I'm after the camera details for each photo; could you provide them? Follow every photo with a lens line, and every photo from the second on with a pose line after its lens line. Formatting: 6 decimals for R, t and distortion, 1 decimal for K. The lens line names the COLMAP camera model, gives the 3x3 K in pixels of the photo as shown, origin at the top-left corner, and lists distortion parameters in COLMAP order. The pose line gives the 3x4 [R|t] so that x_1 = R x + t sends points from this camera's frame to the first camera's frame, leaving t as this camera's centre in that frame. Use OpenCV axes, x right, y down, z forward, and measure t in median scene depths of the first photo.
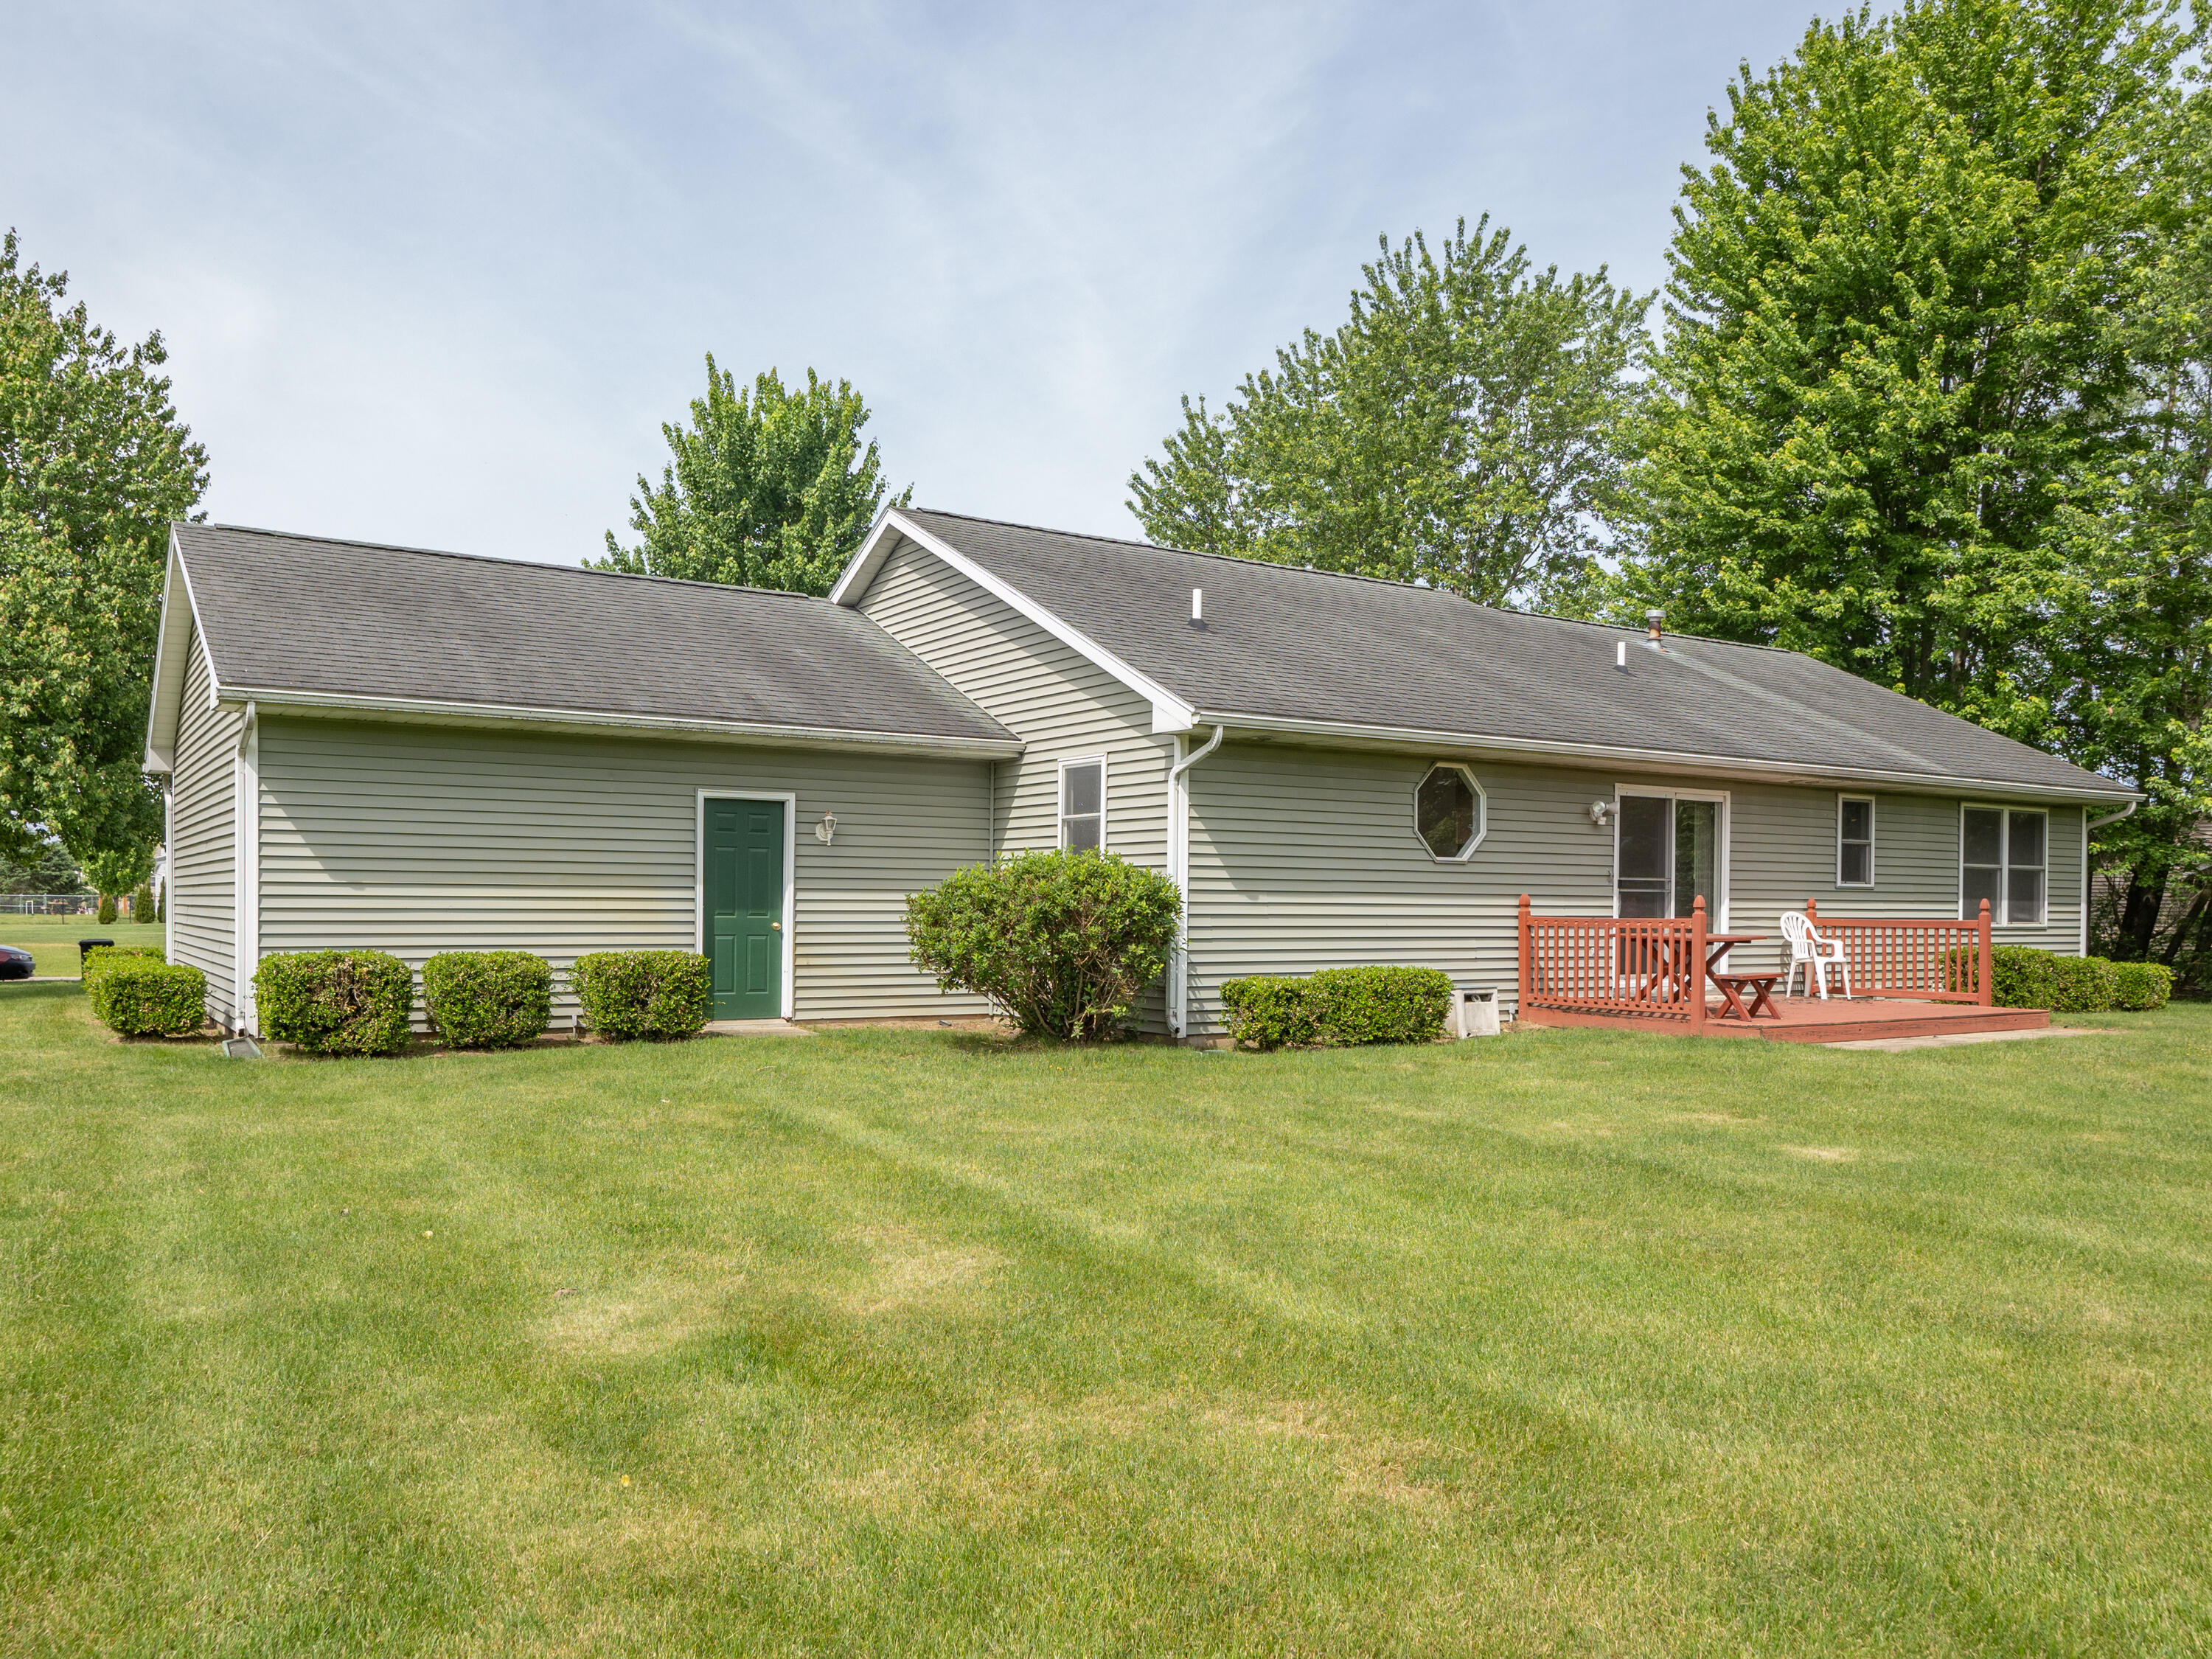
lens RADIAL K [[1610.7, 0, 963.3], [0, 1610.7, 825.8], [0, 0, 1]] dist [0.002243, 0.000921]
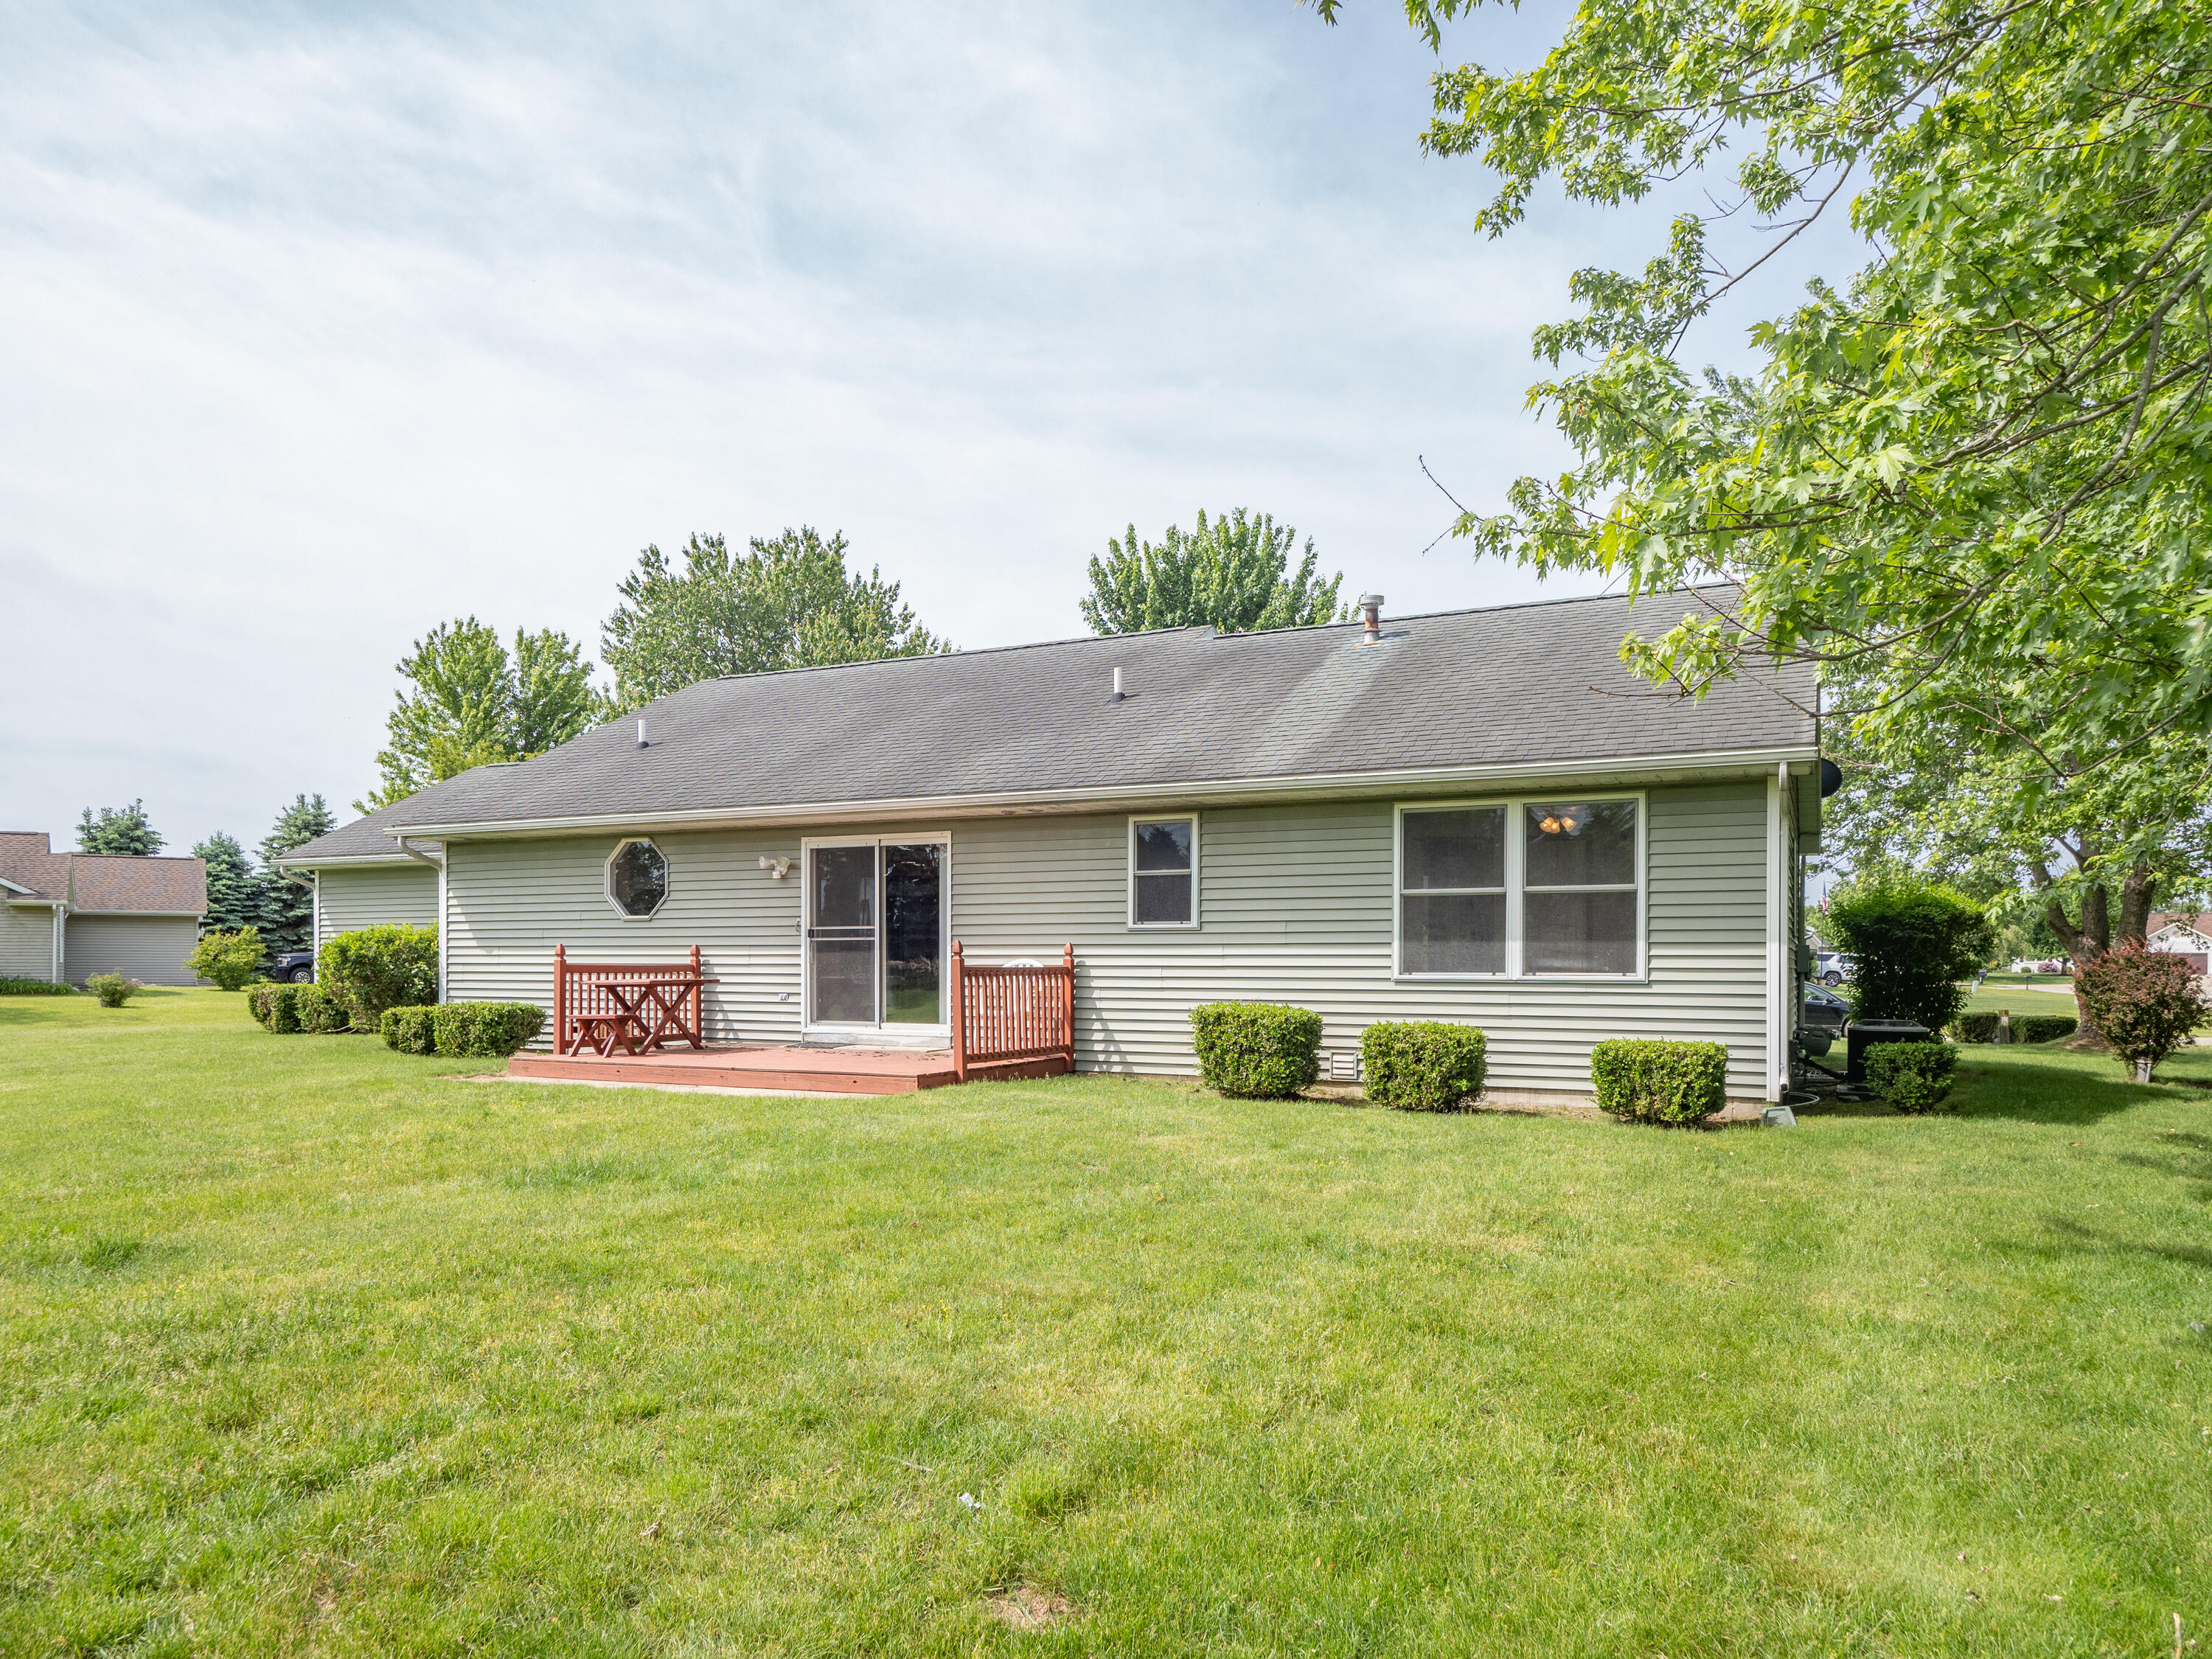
lens RADIAL K [[1410.9, 0, 1106.0], [0, 1410.9, 829.5], [0, 0, 1]] dist [0.034263, 0.000260]
pose [[0.541855, -0.083883, -0.836276, 1.216852], [0.043557, 0.996473, -0.071730, 0.041022], [0.839343, 0.002441, 0.543597, 0.626481]]
